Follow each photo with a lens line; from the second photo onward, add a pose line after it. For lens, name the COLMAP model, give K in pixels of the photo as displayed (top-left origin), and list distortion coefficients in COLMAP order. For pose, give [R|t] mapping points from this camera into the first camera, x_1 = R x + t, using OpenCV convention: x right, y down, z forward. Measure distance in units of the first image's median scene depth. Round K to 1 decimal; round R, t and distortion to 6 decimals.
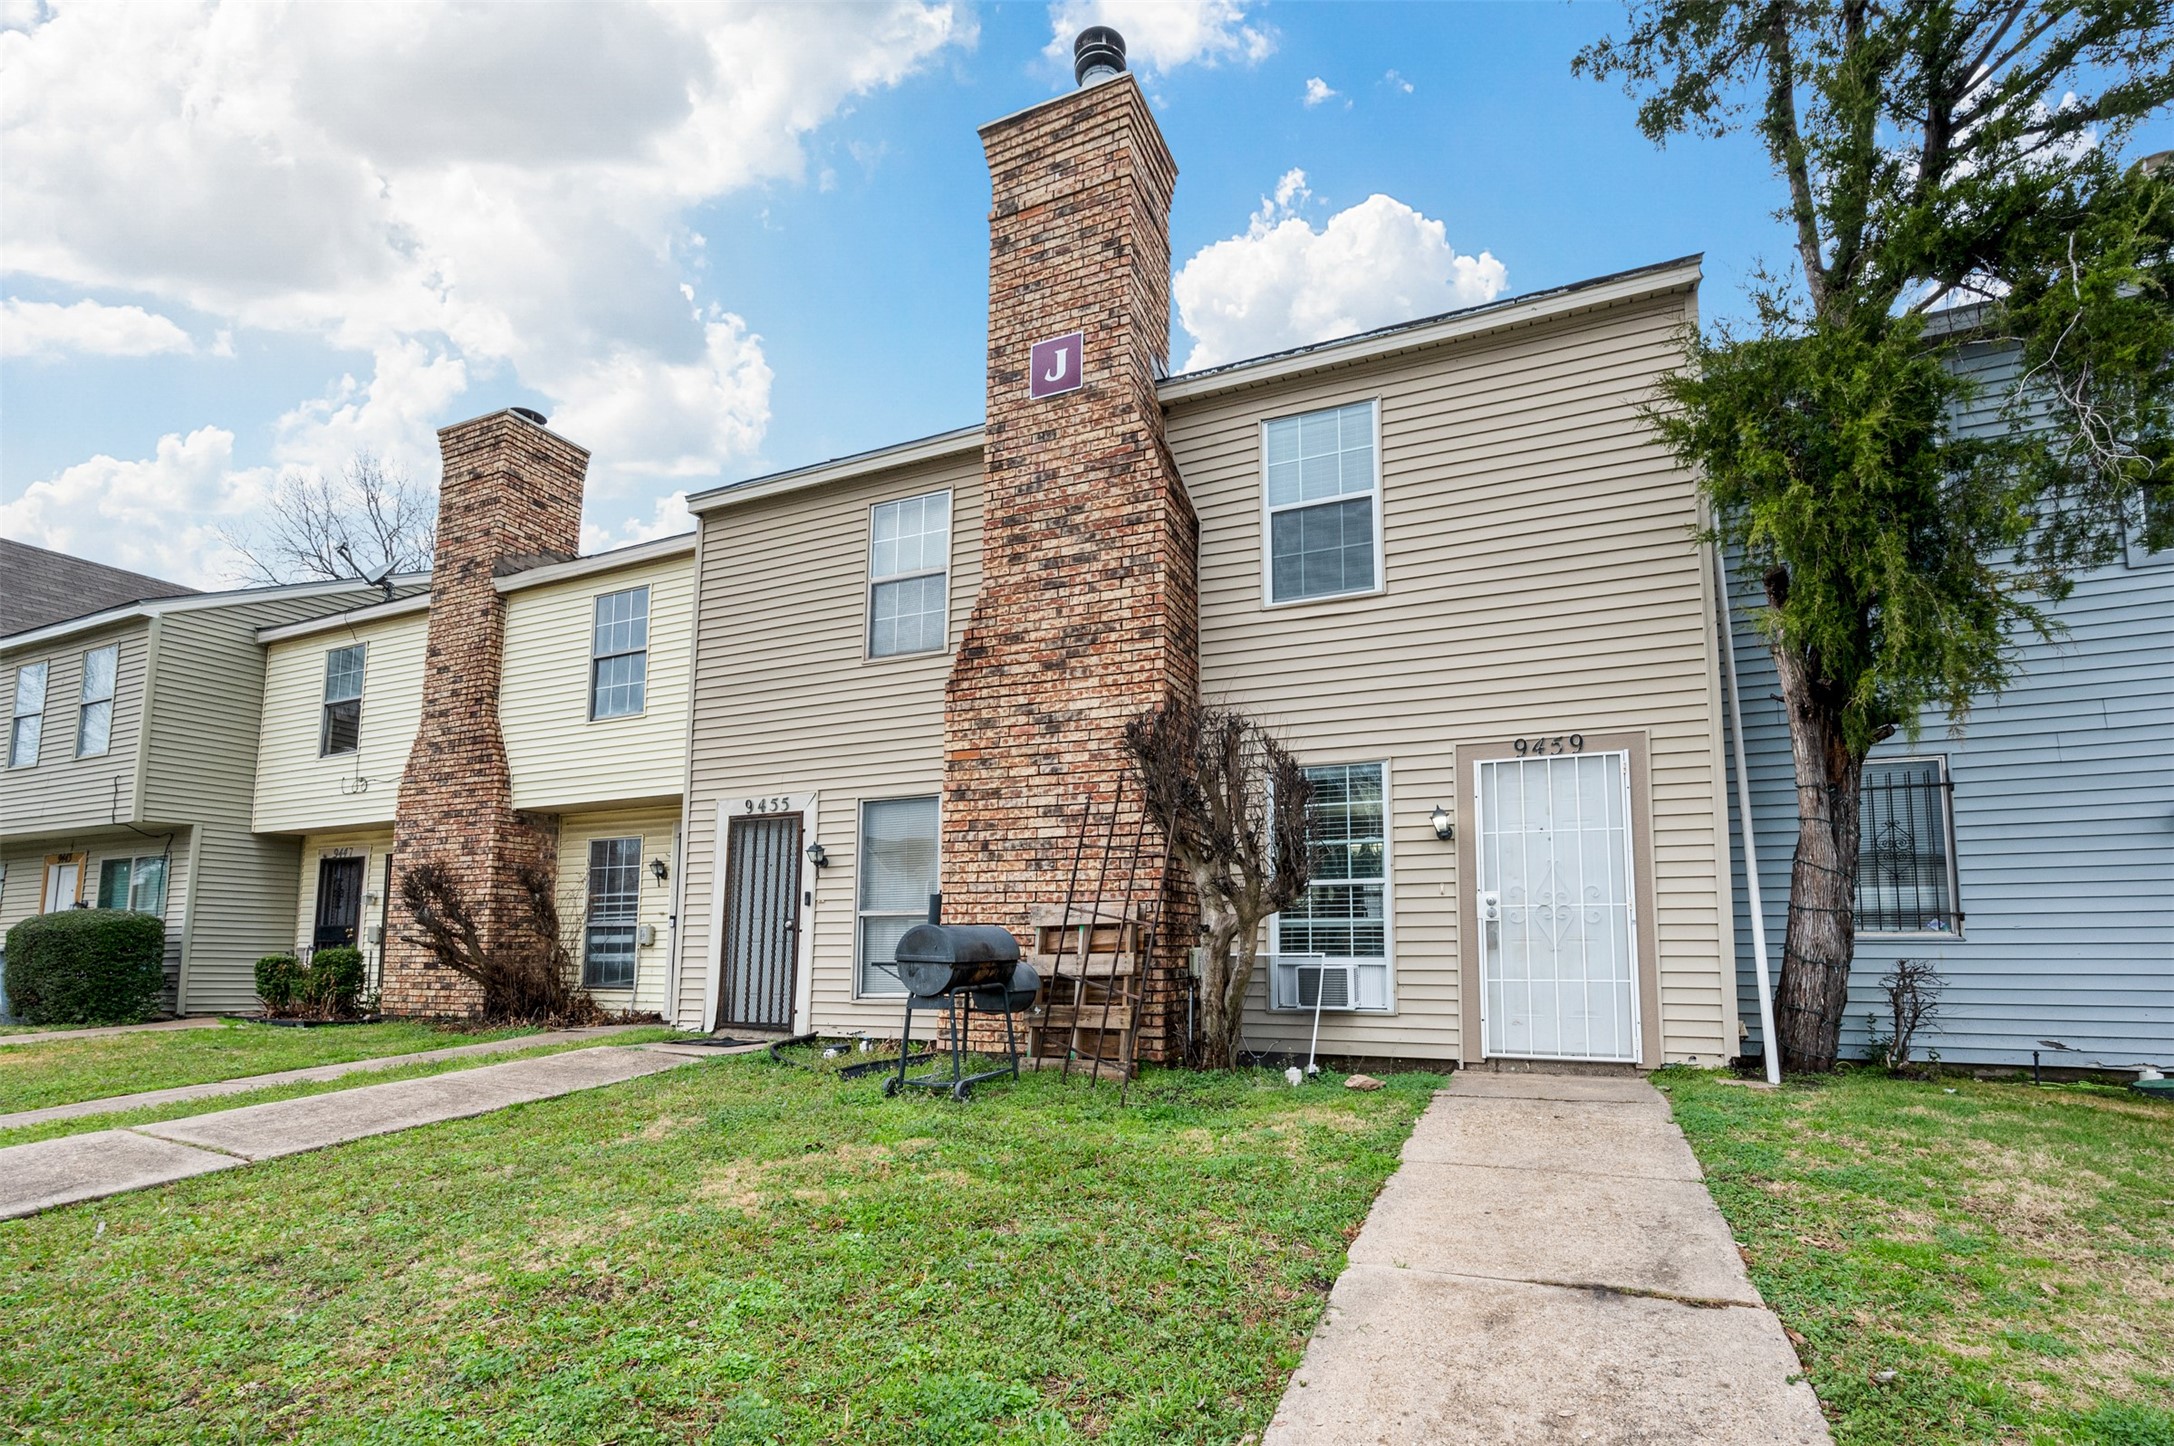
lens RADIAL K [[856.5, 0, 1089.6], [0, 856.5, 723.0], [0, 0, 1]] dist [-0.000964, -0.000042]
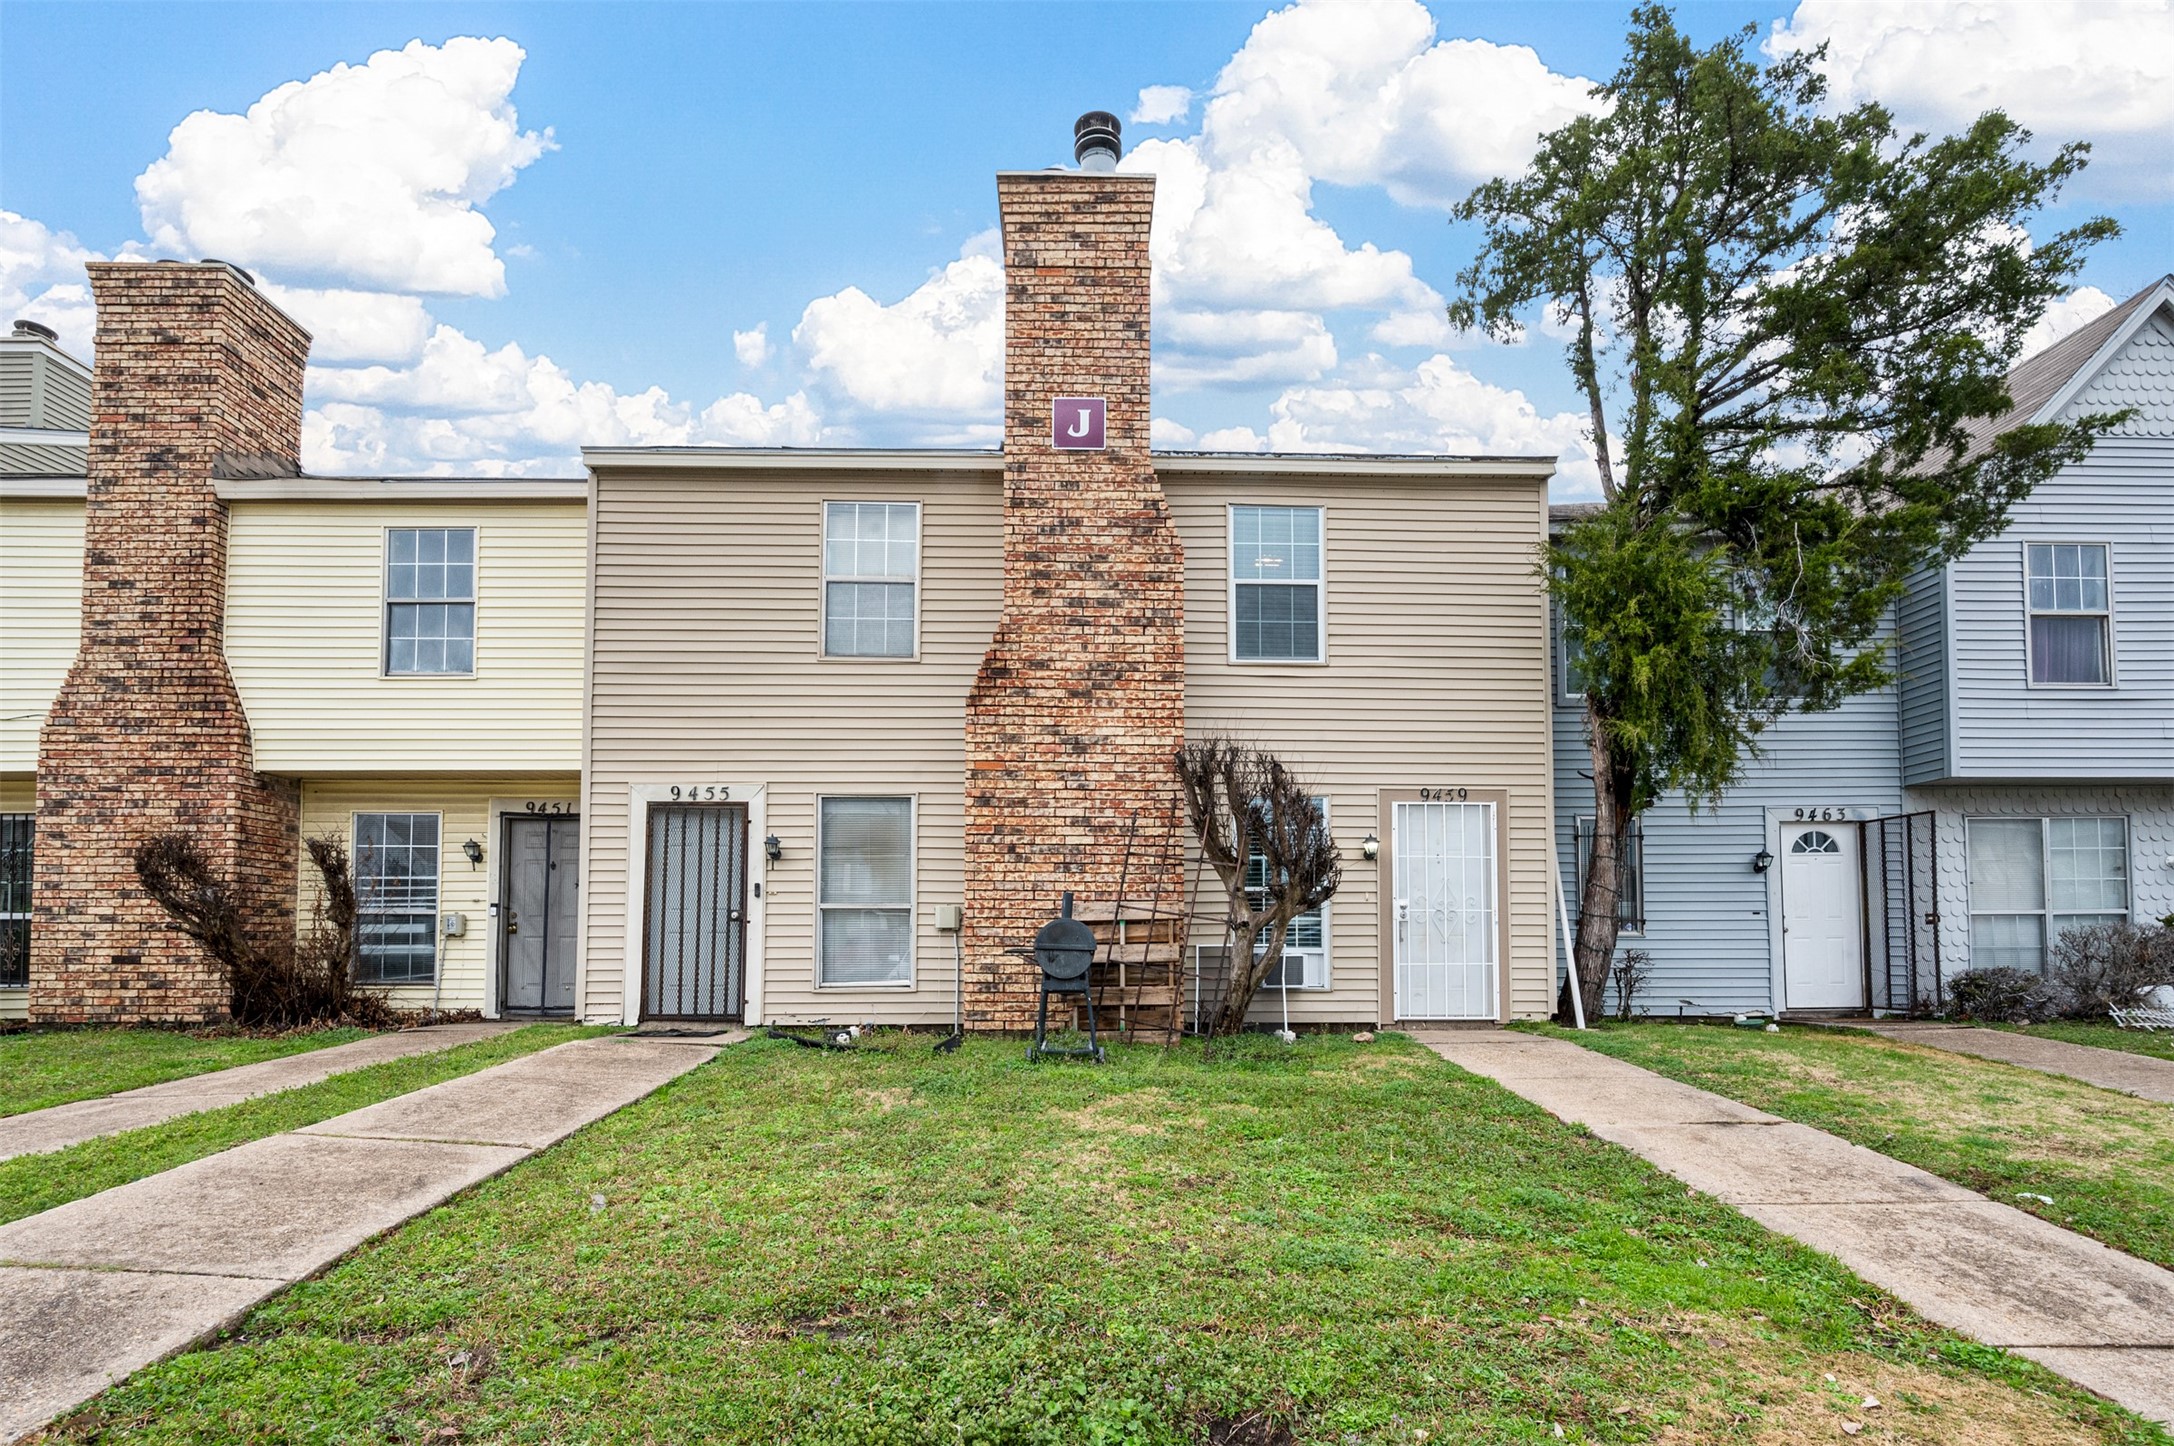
lens RADIAL K [[856.5, 0, 1051.1], [0, 856.5, 745.9], [0, 0, 1]] dist [-0.000964, -0.000042]
pose [[0.935354, 0.082702, 0.343908, -0.420873], [-0.092943, 0.995582, 0.013369, -0.009193], [-0.341283, -0.044469, 0.938908, -0.056373]]
